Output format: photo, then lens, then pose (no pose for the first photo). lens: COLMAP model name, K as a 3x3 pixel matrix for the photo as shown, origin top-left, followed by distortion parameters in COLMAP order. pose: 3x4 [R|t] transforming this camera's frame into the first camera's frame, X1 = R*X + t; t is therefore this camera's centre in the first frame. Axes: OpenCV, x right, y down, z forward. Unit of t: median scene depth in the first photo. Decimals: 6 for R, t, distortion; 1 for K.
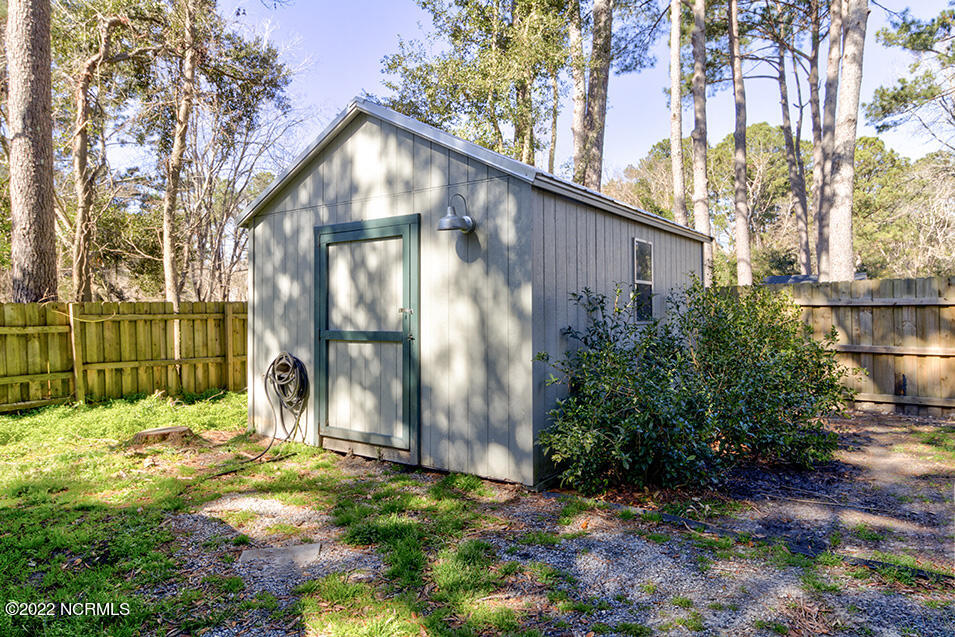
lens RADIAL K [[610.7, 0, 483.8], [0, 610.7, 313.3], [0, 0, 1]] dist [0.002366, -0.000056]
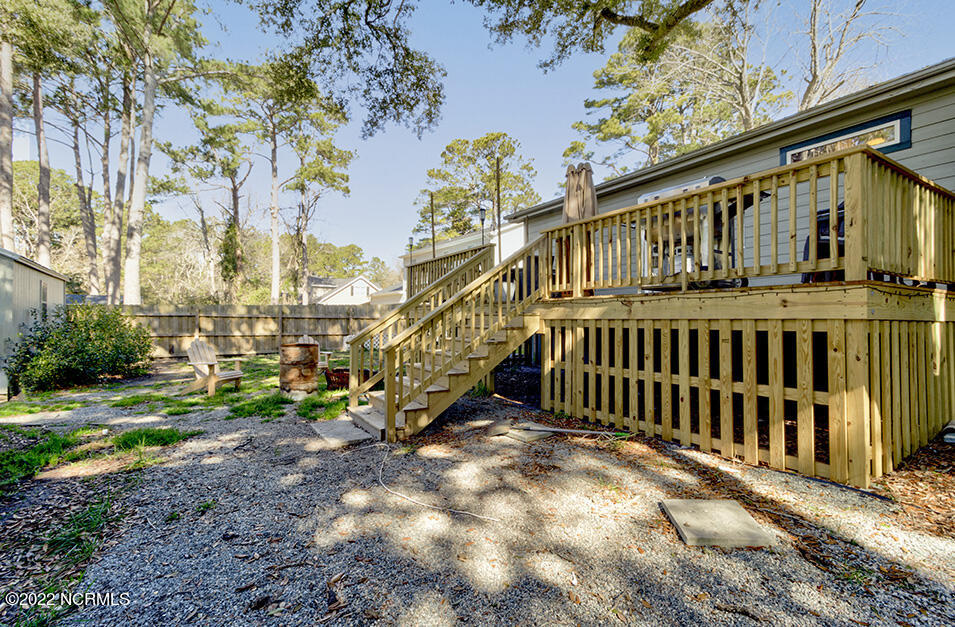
lens RADIAL K [[432.7, 0, 482.2], [0, 432.7, 308.2], [0, 0, 1]] dist [0.005528, 0.000523]
pose [[0.326064, 0.027244, 0.944955, -0.115284], [0.004617, 0.999527, -0.030411, 0.001006], [-0.945336, 0.014278, 0.325784, -0.150173]]
